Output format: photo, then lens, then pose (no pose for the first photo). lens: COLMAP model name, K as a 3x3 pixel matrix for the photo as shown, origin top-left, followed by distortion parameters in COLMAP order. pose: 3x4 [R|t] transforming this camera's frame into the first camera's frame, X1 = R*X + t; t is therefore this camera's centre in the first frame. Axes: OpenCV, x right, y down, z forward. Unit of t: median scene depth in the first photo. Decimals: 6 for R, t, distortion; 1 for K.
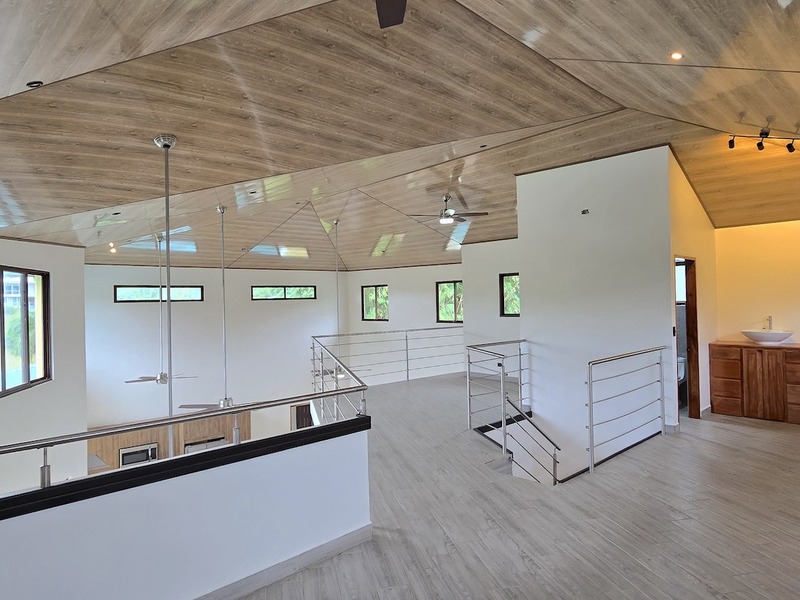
lens RADIAL K [[527.5, 0, 397.3], [0, 527.5, 293.4], [0, 0, 1]] dist [-0.008745, 0.000560]
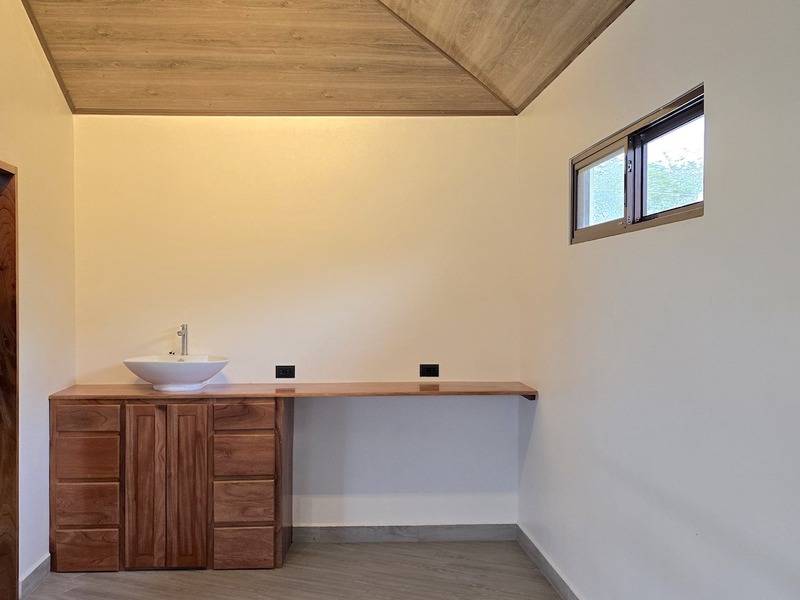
lens RADIAL K [[849.0, 0, 399.5], [0, 849.0, 297.5], [0, 0, 1]] dist [0.049315, 0.000000]
pose [[0.647803, 0.018915, 0.761573, 0.286071], [-0.020046, 0.999769, -0.007779, 0.022530], [-0.761544, -0.010227, 0.648032, 0.405915]]
